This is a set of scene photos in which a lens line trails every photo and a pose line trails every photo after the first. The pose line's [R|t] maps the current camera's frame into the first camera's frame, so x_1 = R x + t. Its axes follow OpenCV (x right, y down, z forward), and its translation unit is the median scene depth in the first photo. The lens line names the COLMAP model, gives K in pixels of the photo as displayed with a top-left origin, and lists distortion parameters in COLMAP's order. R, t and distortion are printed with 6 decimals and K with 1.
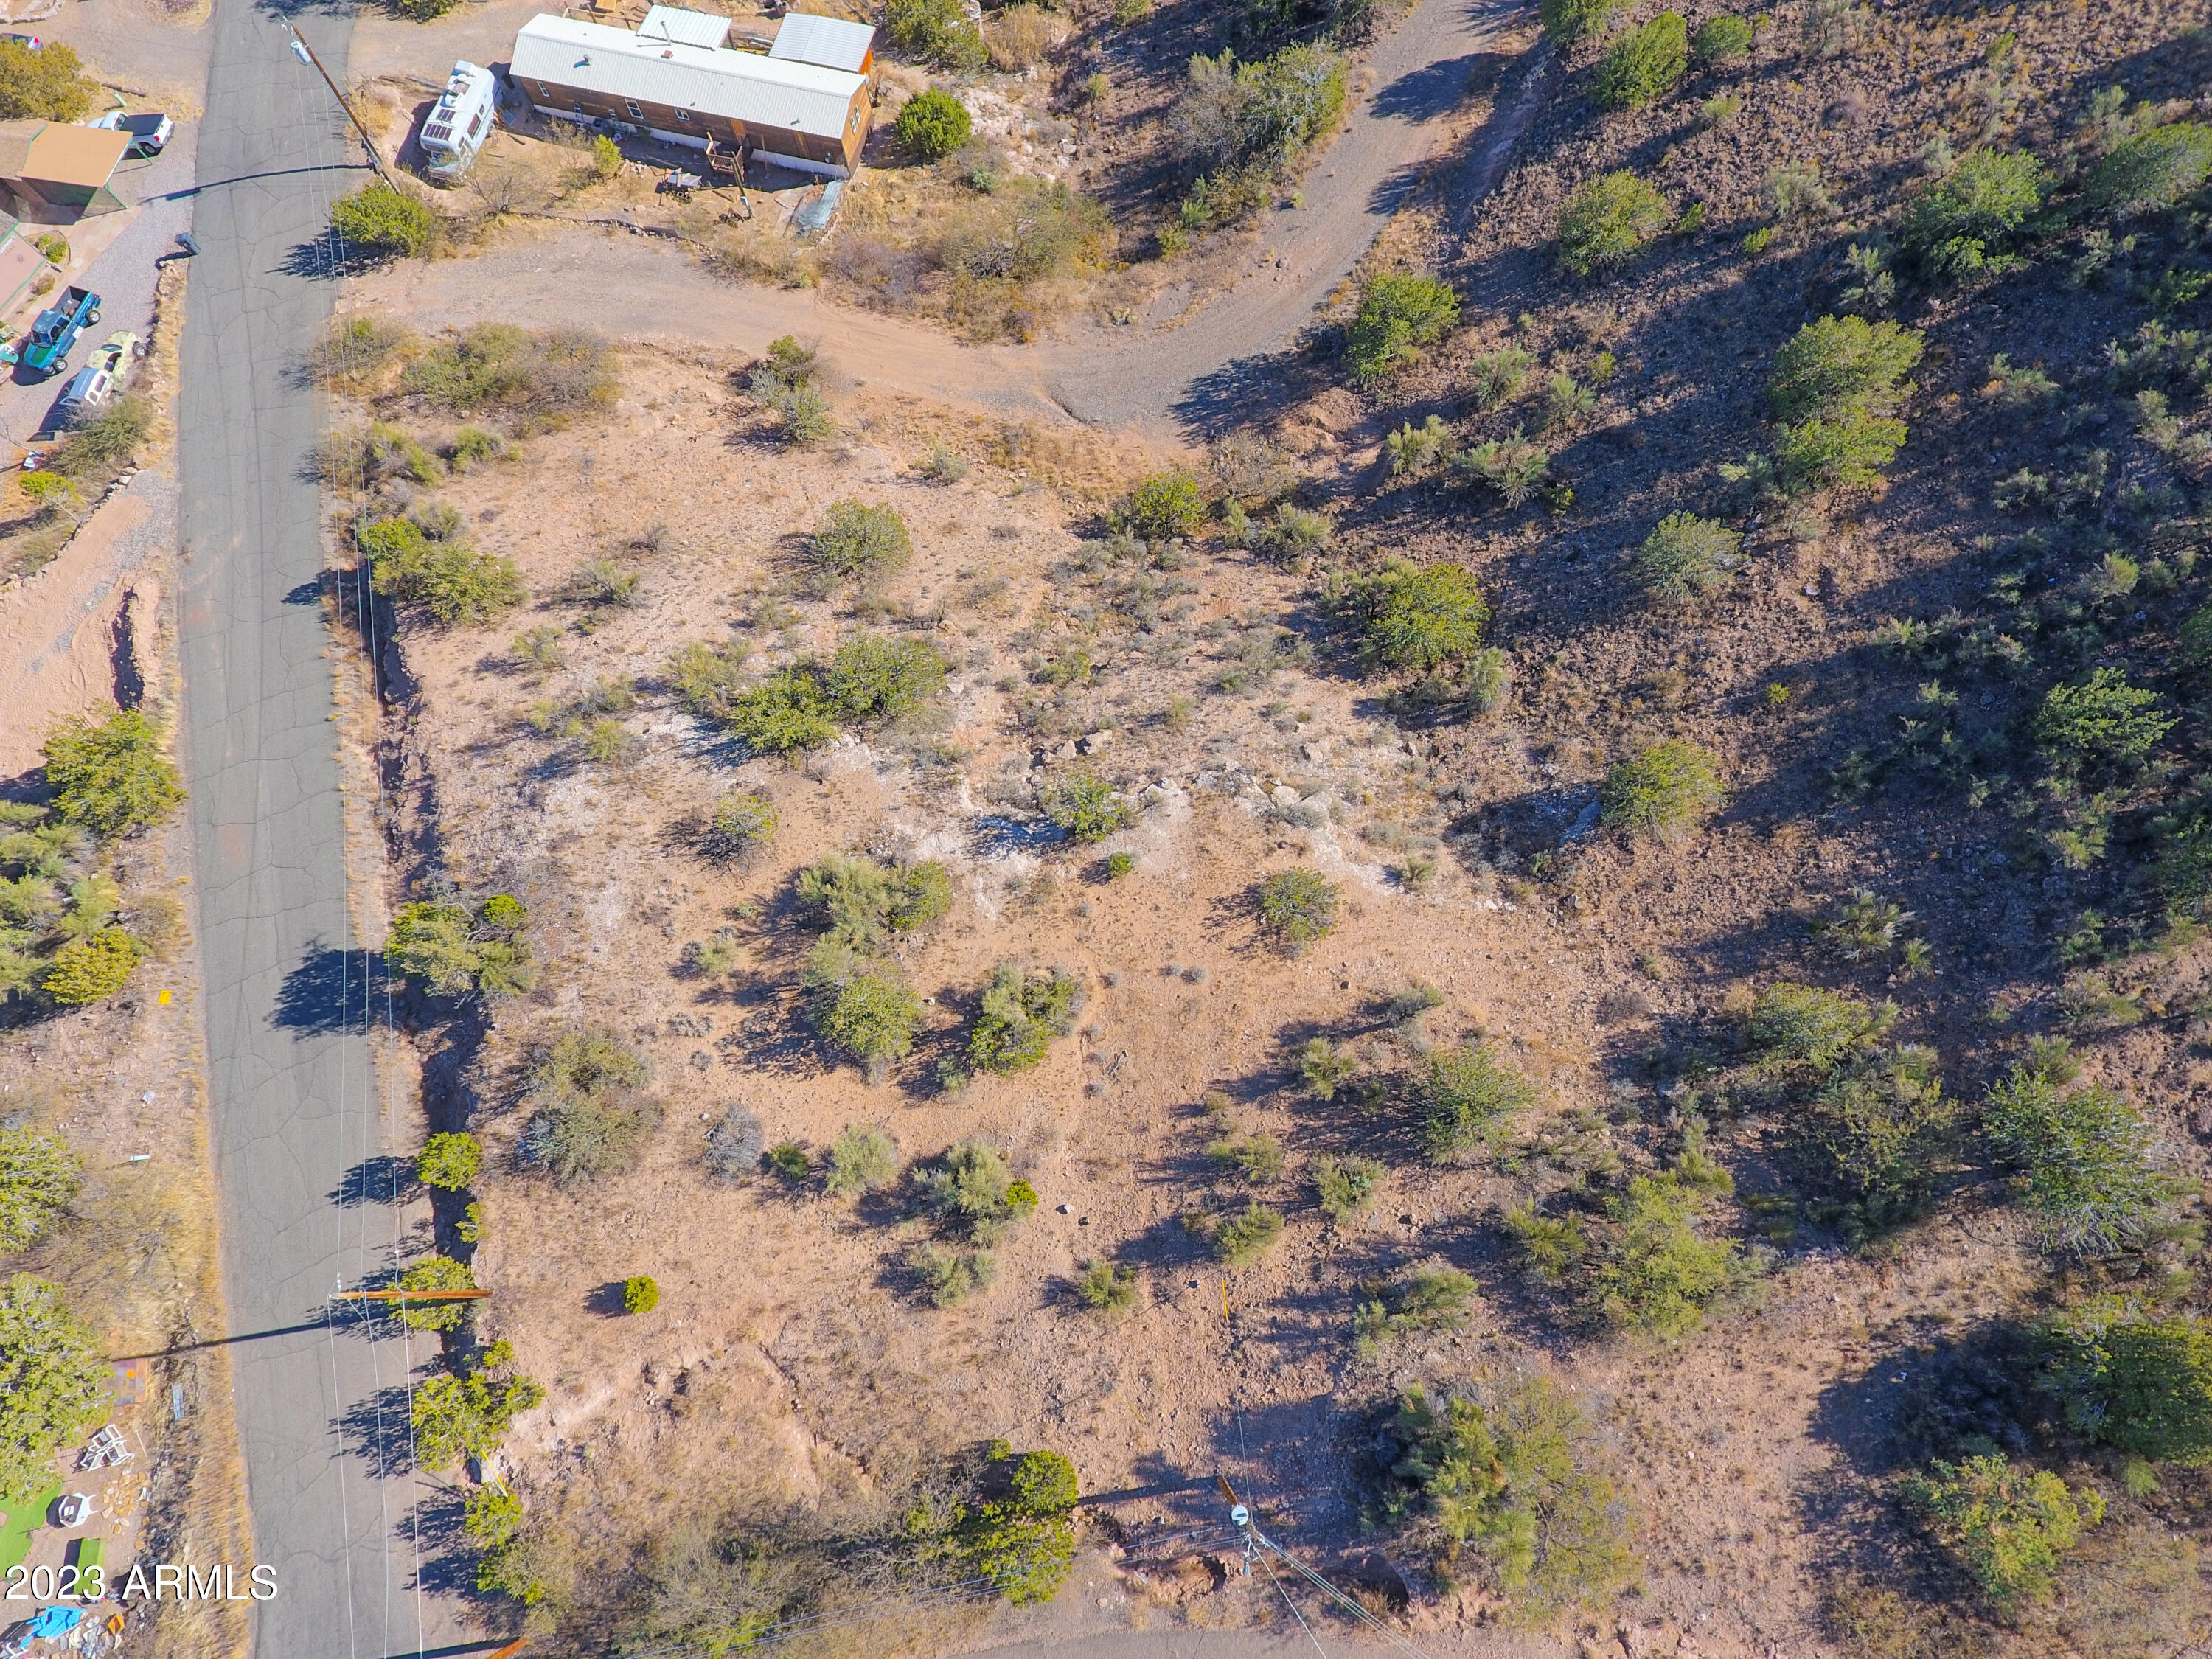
lens RADIAL K [[1295.8, 0, 1104.6], [0, 1295.8, 849.2], [0, 0, 1]] dist [-0.002770, -0.000829]
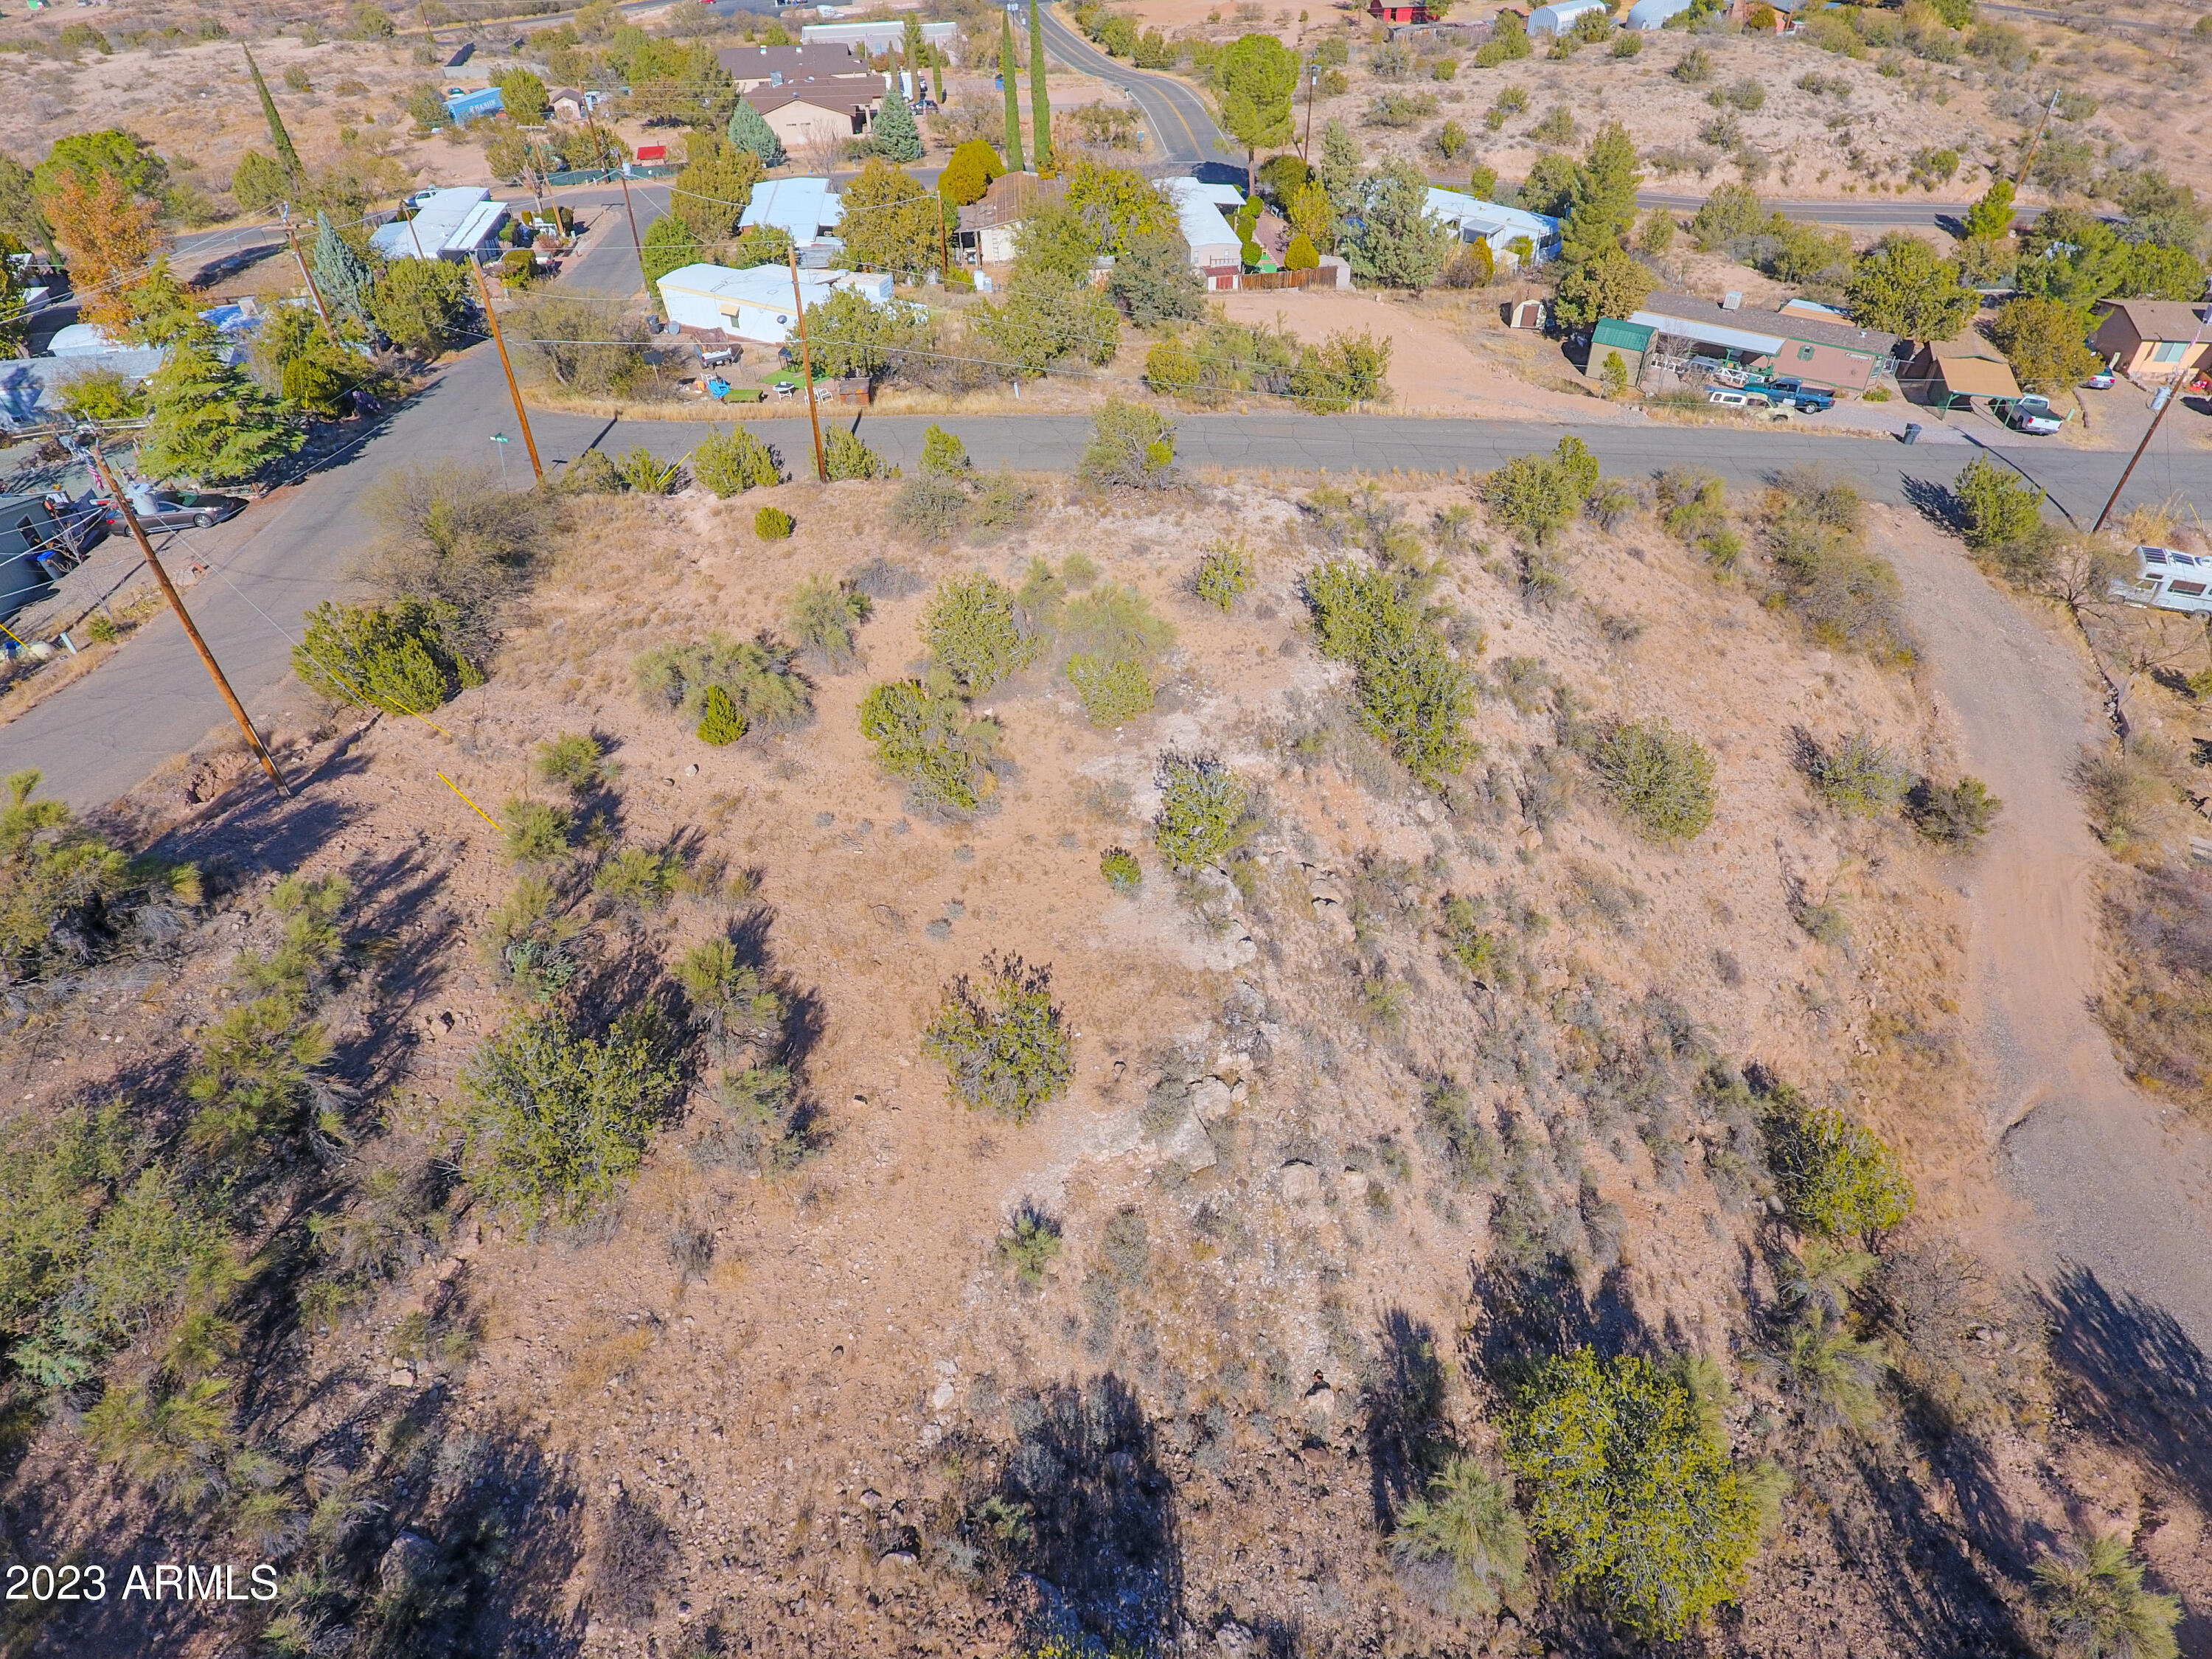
lens RADIAL K [[1295.8, 0, 1100.9], [0, 1295.8, 846.4], [0, 0, 1]] dist [-0.002770, -0.000829]
pose [[-0.149905, 0.676764, -0.720777, 0.479302], [-0.938591, 0.131732, 0.318894, -0.191404], [0.310765, 0.724319, 0.615457, 0.525374]]
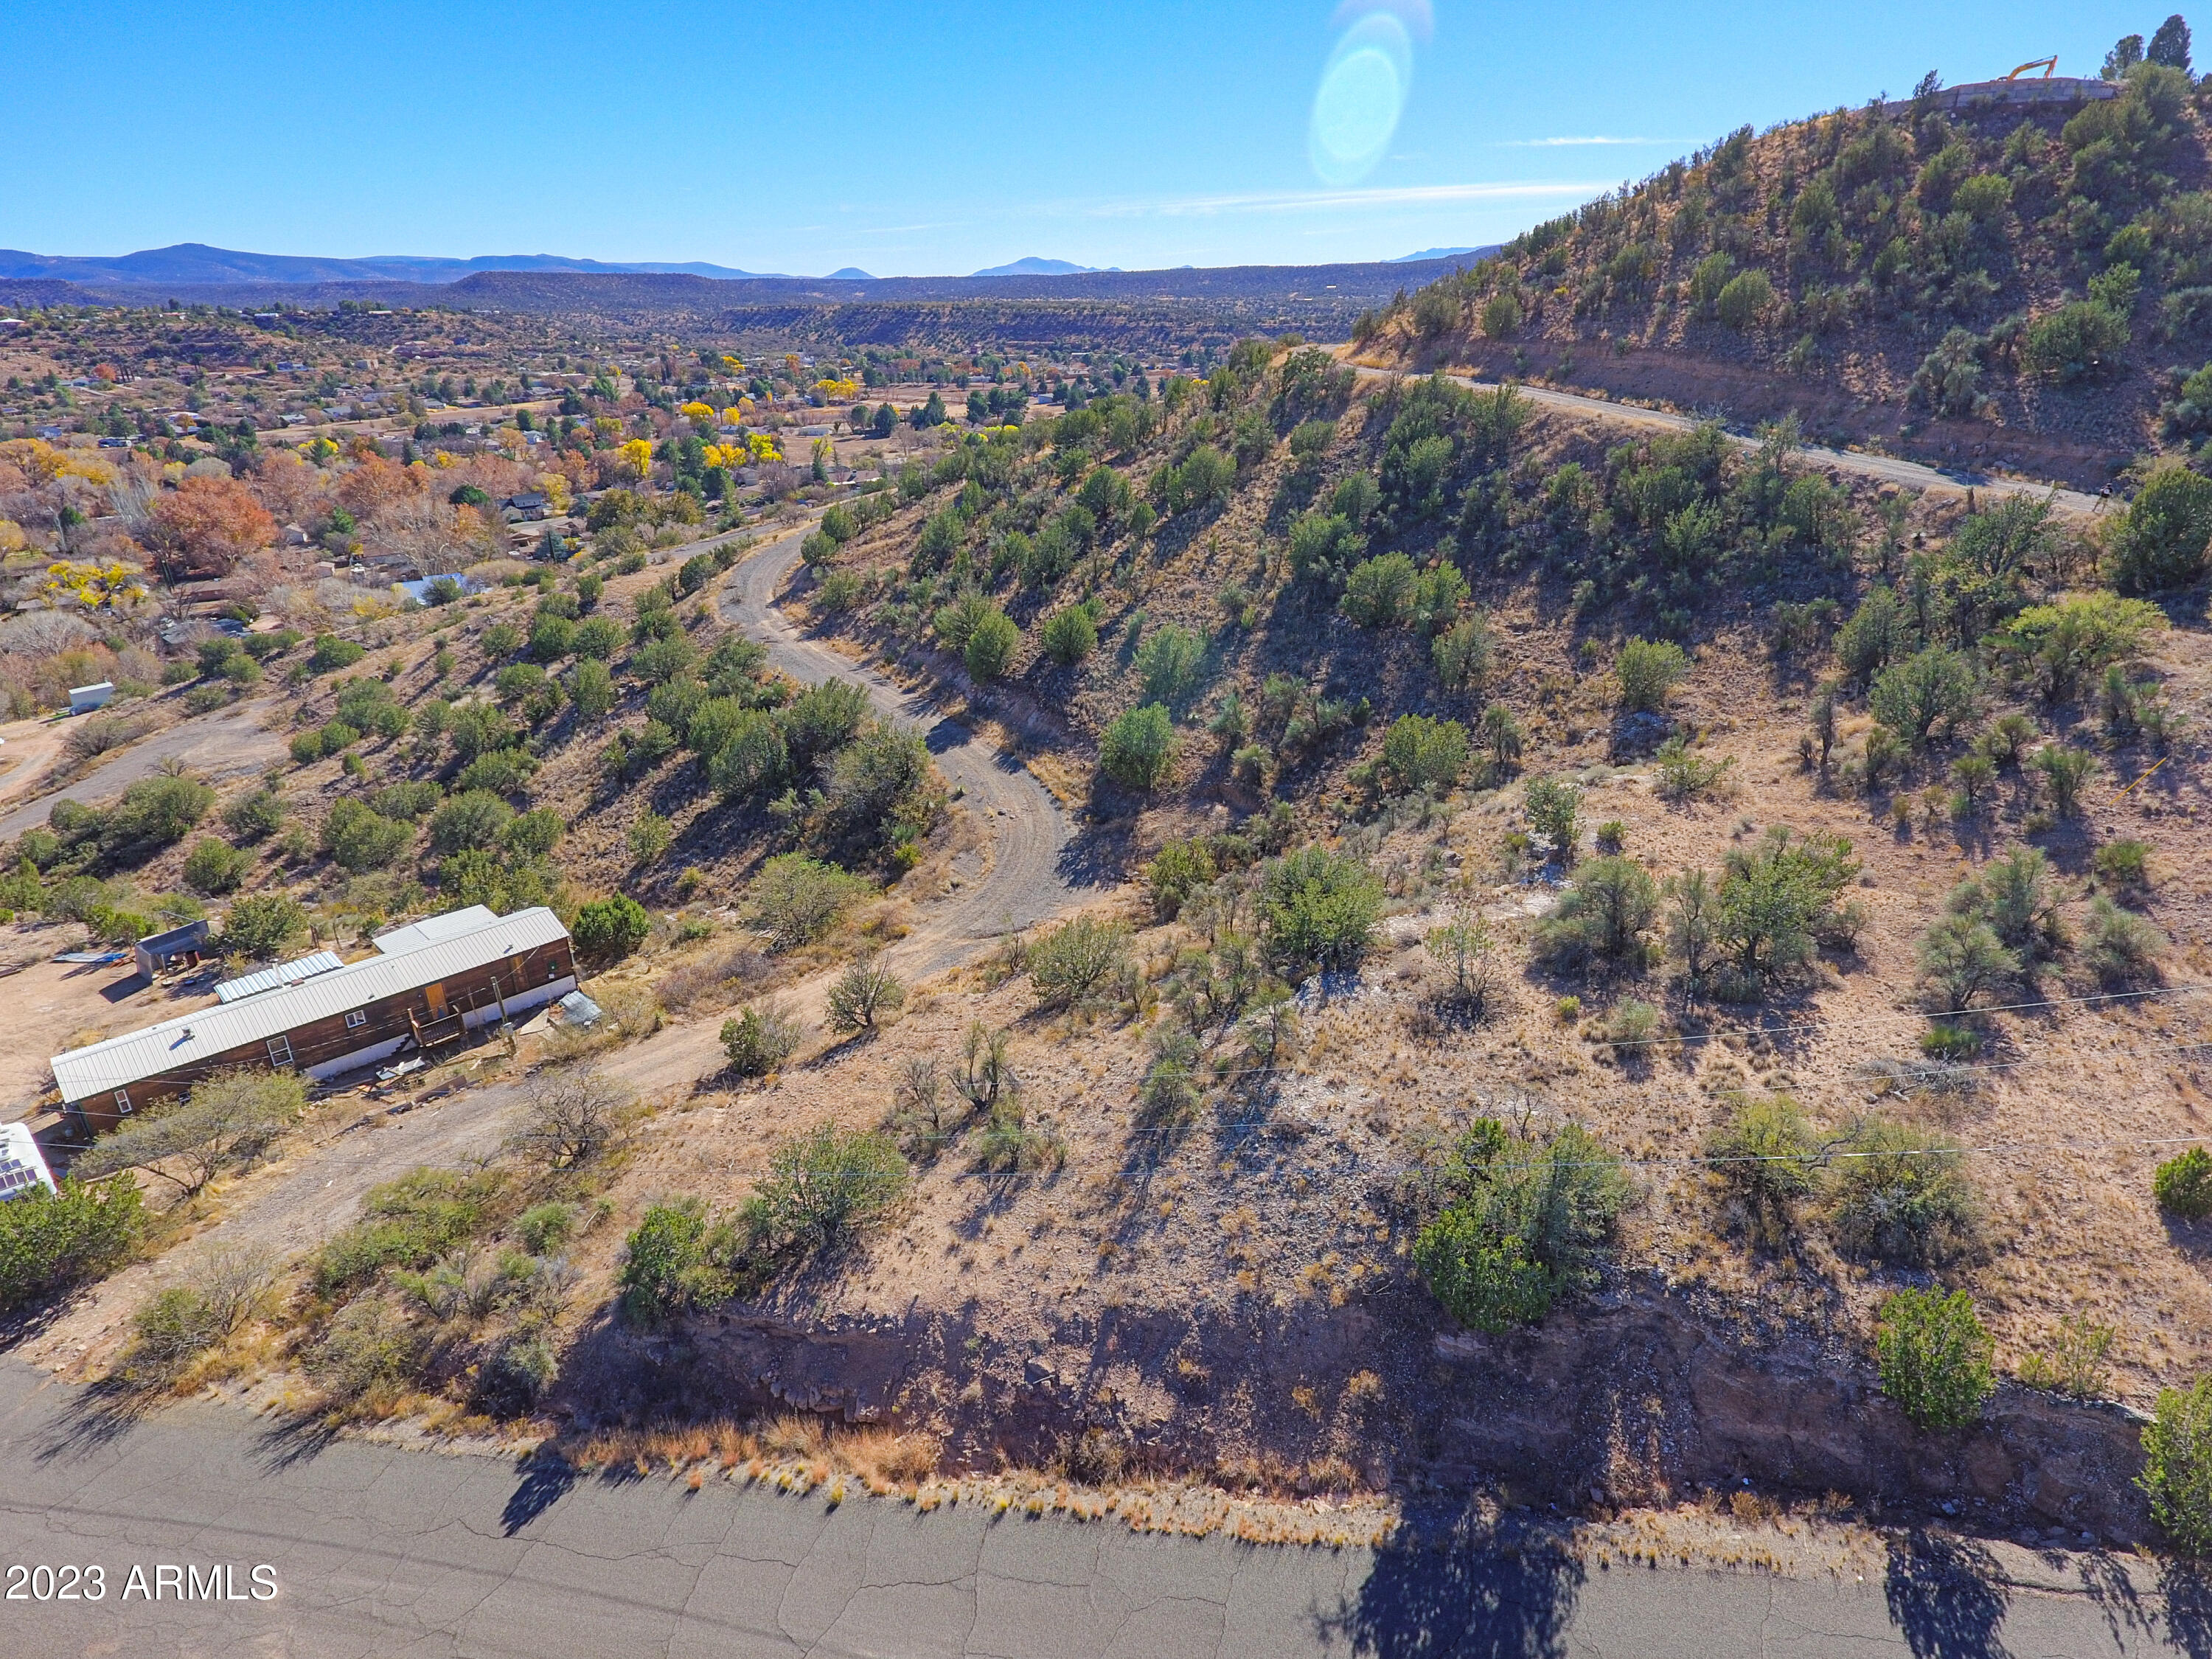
lens RADIAL K [[1295.8, 0, 1101.8], [0, 1295.8, 842.0], [0, 0, 1]] dist [-0.002770, -0.000829]
pose [[0.523303, -0.316854, 0.791048, -0.930476], [0.818608, 0.444793, -0.363373, 0.052550], [-0.236716, 0.837713, 0.492141, 0.576329]]
